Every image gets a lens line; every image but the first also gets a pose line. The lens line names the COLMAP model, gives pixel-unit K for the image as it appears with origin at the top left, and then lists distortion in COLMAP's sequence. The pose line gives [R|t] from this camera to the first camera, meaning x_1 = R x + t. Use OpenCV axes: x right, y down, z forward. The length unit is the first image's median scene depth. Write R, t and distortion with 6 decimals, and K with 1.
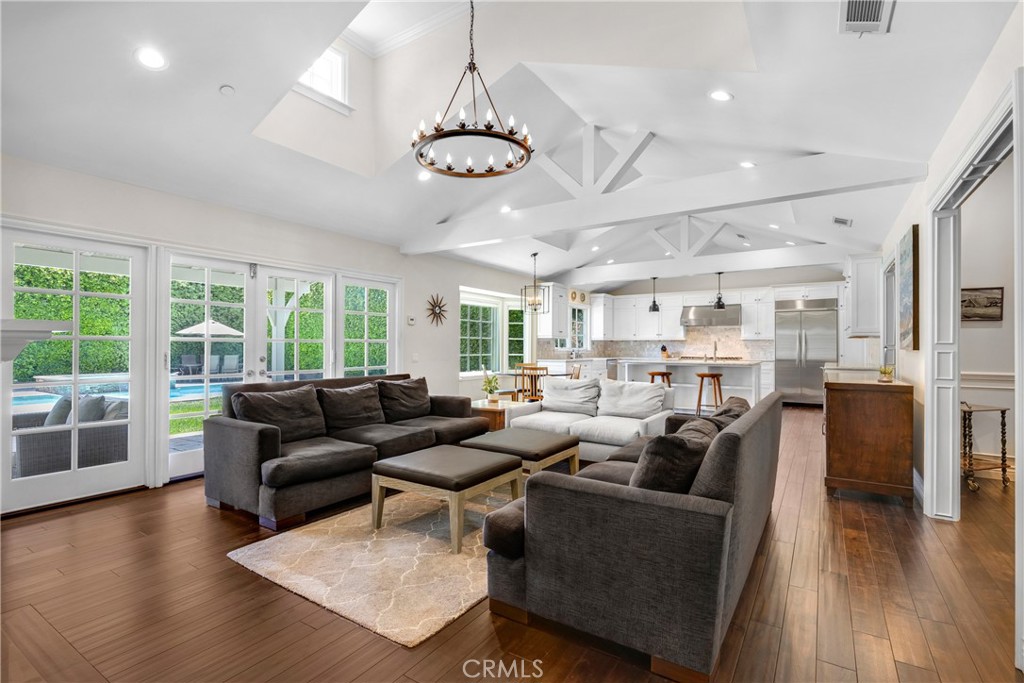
lens RADIAL K [[475.9, 0, 512.0], [0, 475.9, 341.5], [0, 0, 1]] dist [-0.000131, -0.000034]
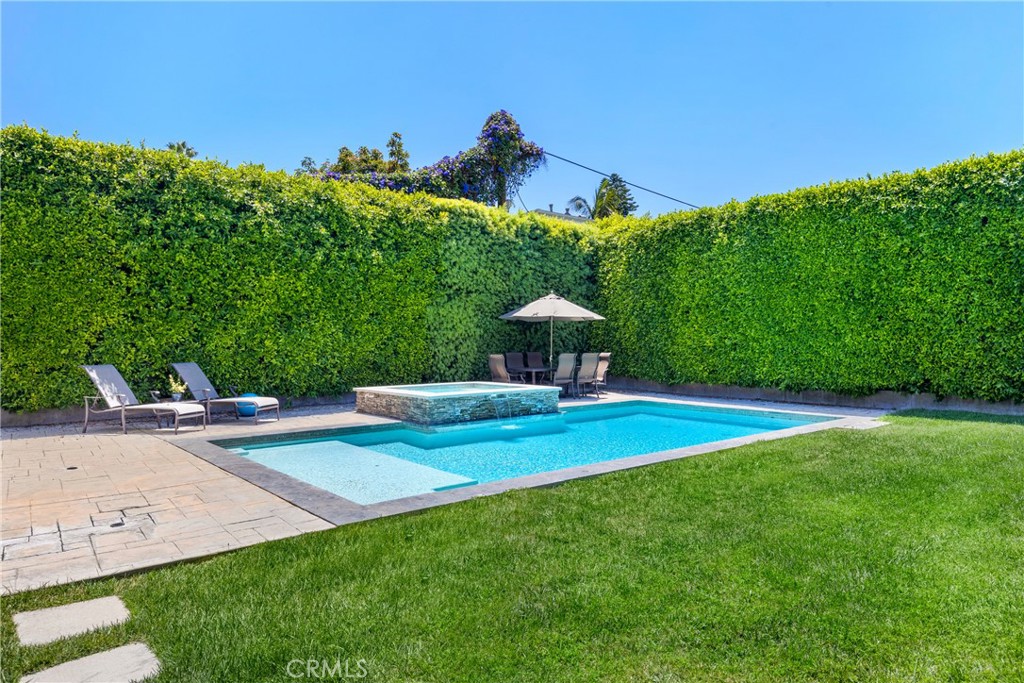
lens RADIAL K [[631.0, 0, 512.0], [0, 631.0, 341.5], [0, 0, 1]] dist [0.000097, -0.000024]
pose [[0.961219, -0.003664, -0.275762, -0.553252], [0.005908, 0.999956, 0.007308, 0.009558], [0.275723, -0.008654, 0.961198, 0.269485]]
